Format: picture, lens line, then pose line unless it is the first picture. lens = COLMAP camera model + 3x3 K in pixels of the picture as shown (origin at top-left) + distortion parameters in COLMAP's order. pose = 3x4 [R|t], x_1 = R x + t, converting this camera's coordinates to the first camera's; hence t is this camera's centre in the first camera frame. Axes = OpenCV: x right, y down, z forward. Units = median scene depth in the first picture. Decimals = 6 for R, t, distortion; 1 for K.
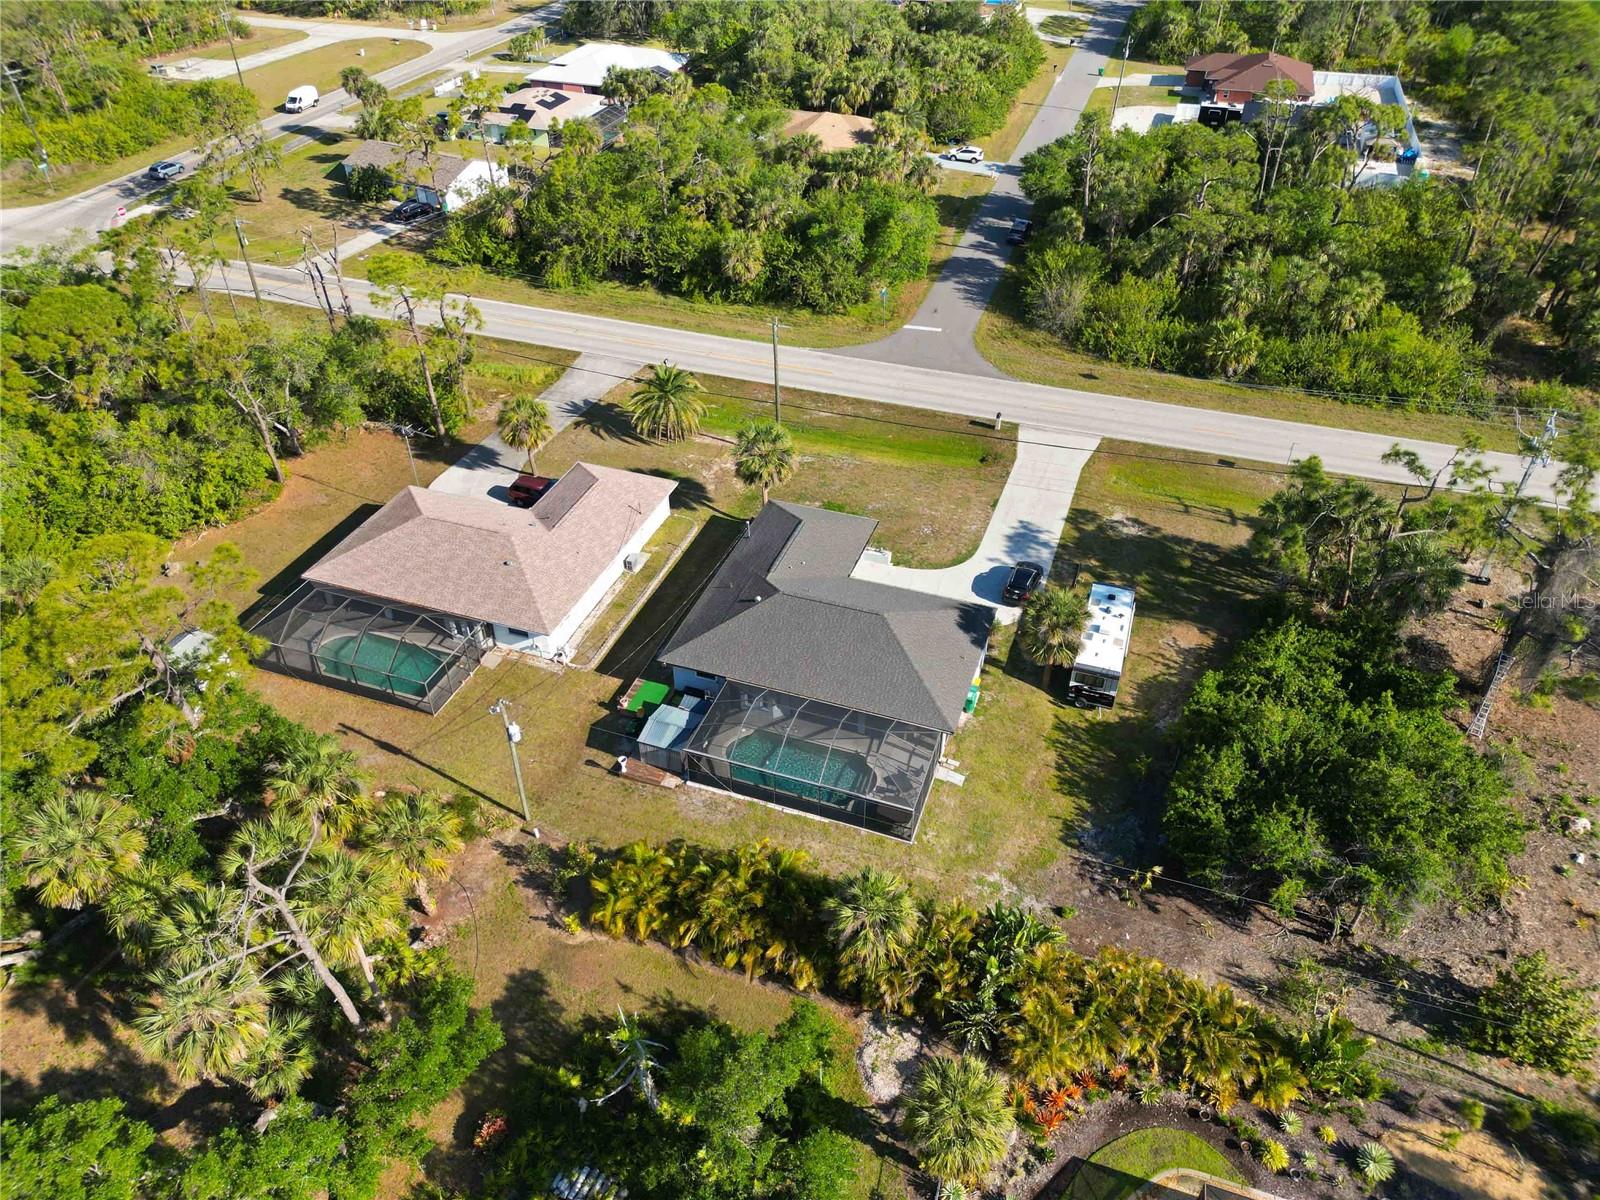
lens RADIAL K [[1117.8, 0, 796.8], [0, 1117.8, 596.2], [0, 0, 1]] dist [0.059374, -0.053645]
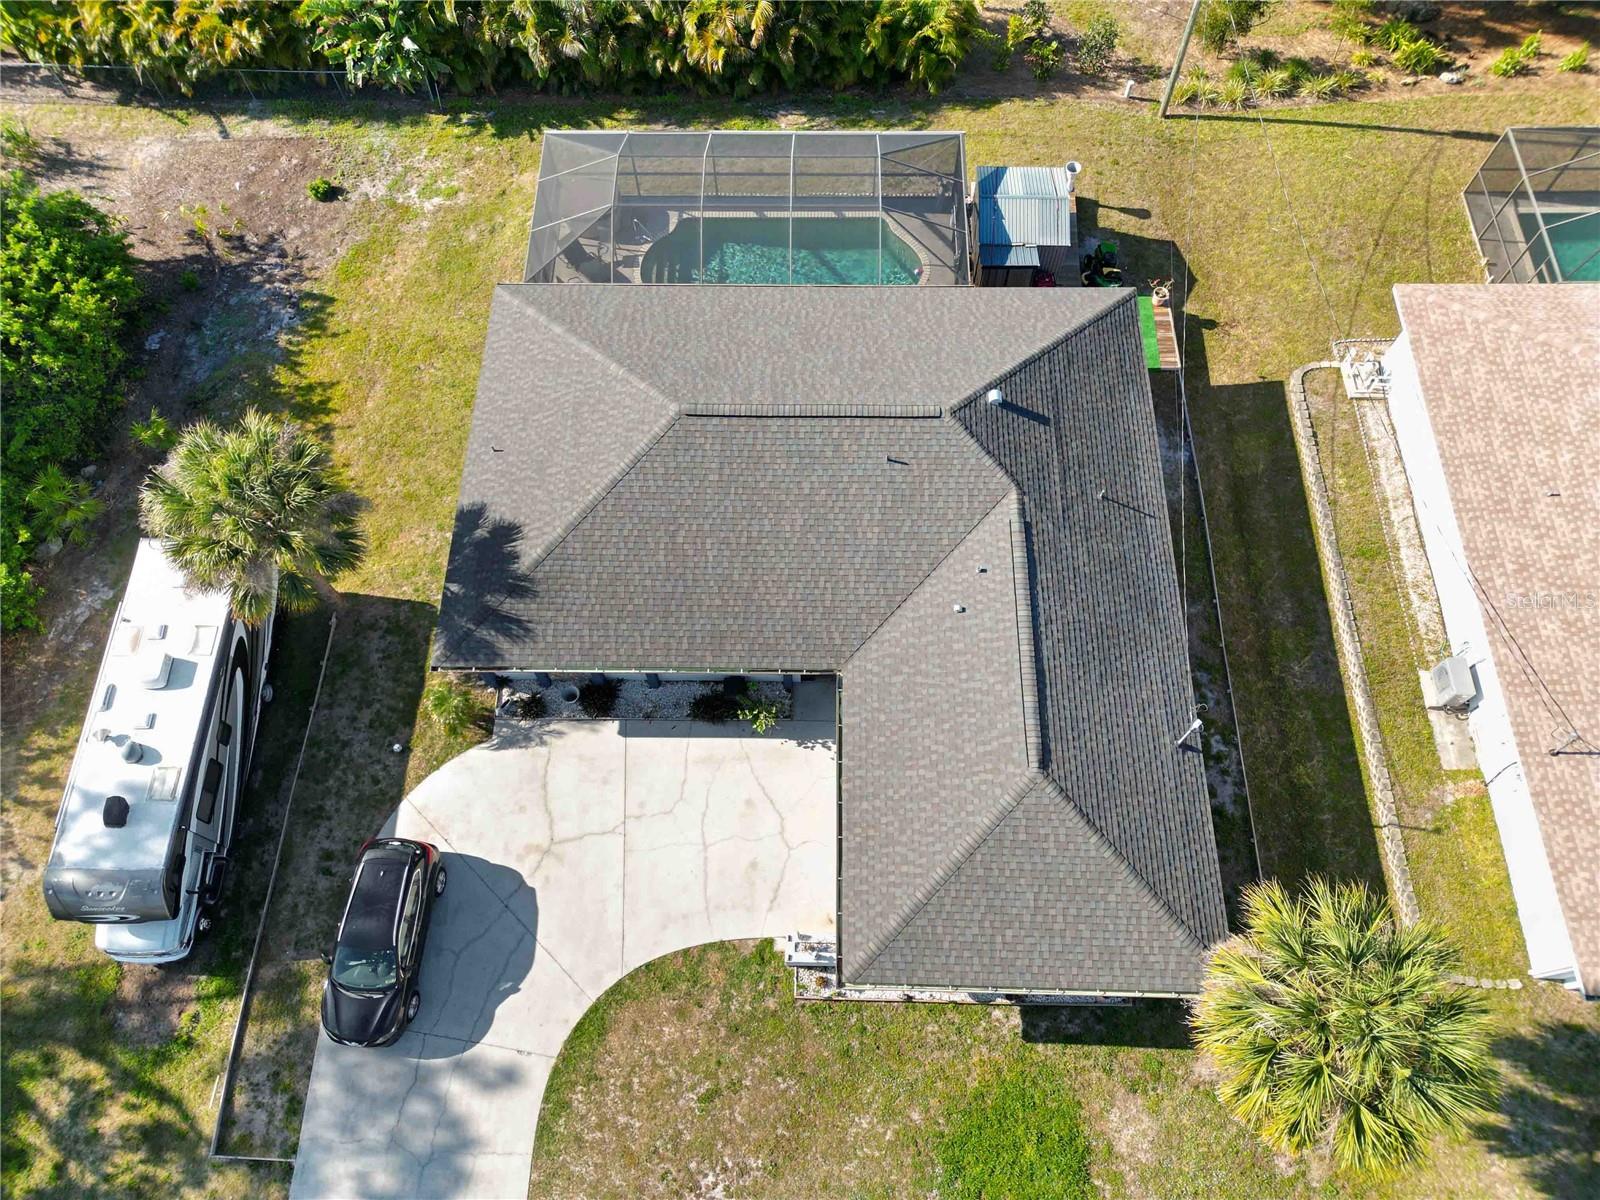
lens RADIAL K [[1127.1, 0, 796.2], [0, 1127.1, 594.8], [0, 0, 1]] dist [0.028889, -0.009330]
pose [[-0.947339, 0.295885, -0.122478, 0.076829], [-0.181388, -0.180607, 0.966685, -0.287568], [0.263907, 0.937994, 0.224766, 0.697839]]
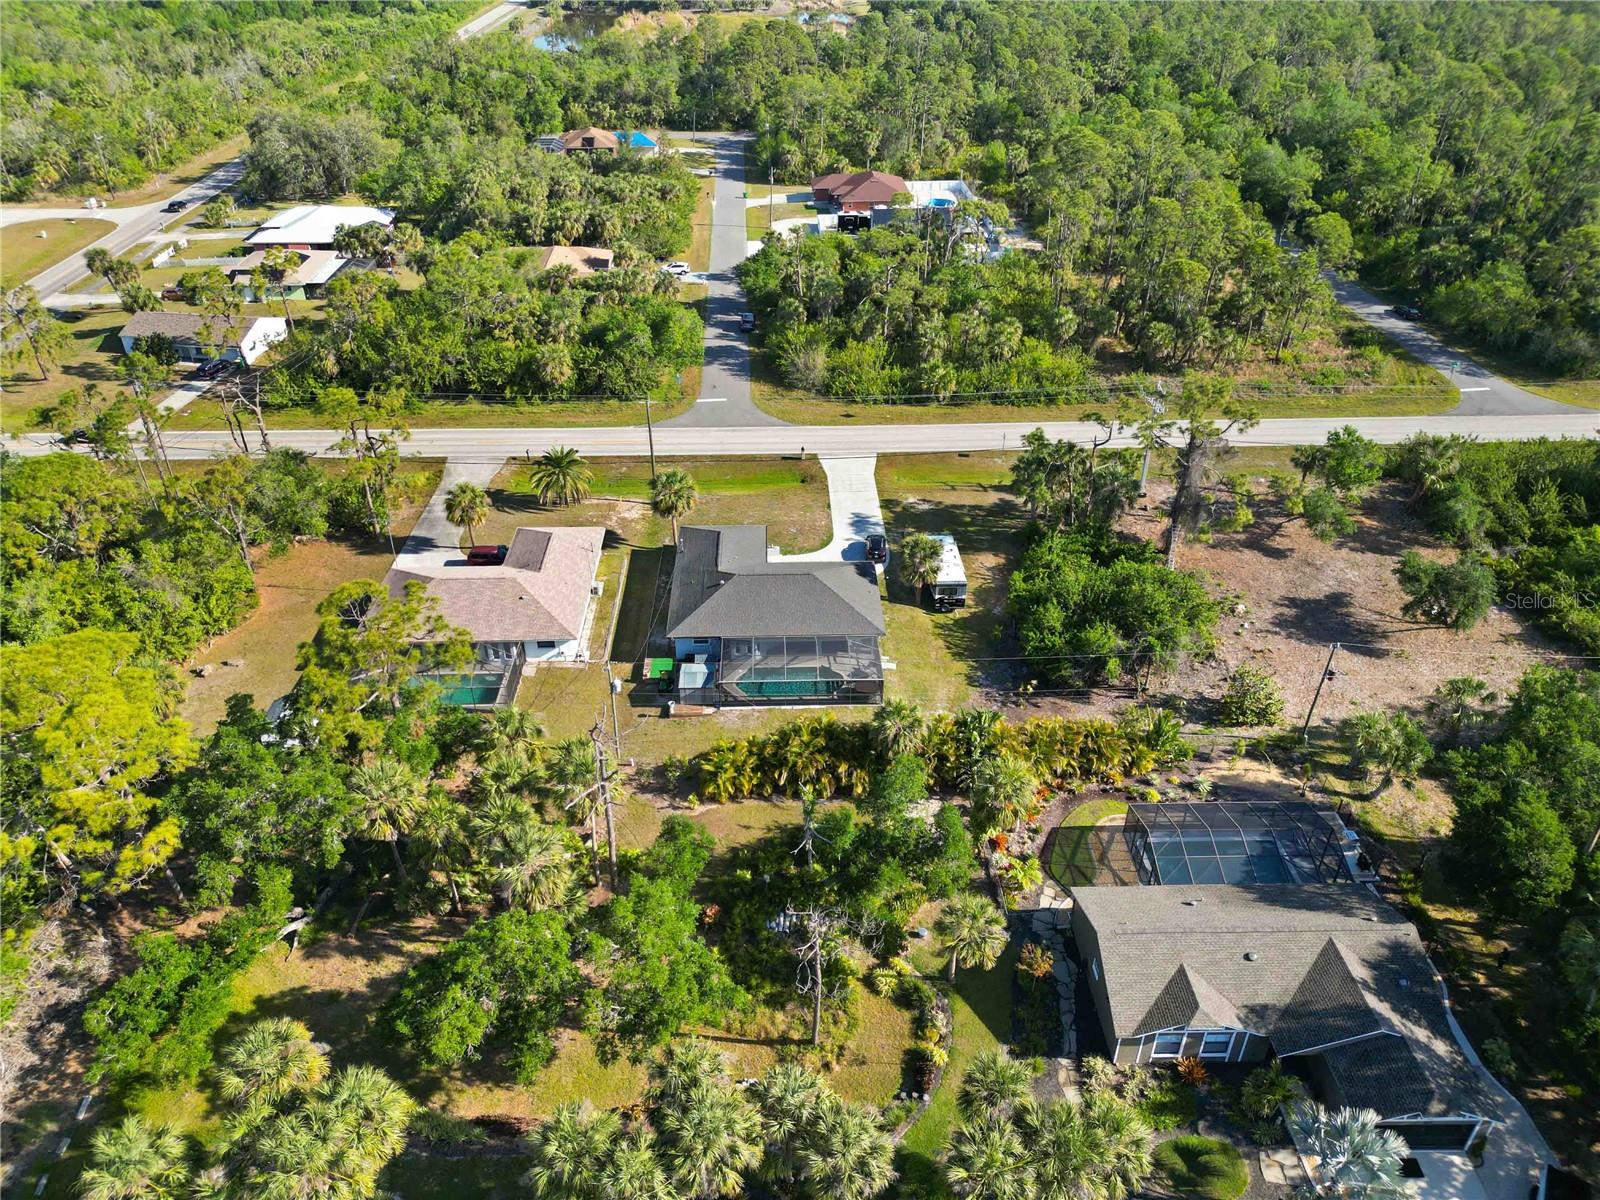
lens RADIAL K [[1117.8, 0, 796.8], [0, 1117.8, 596.2], [0, 0, 1]] dist [0.059374, -0.053645]
pose [[0.932779, -0.191951, 0.305088, -0.275139], [0.218837, 0.974143, -0.056176, 0.086417], [-0.286417, 0.119164, 0.950666, -0.257564]]
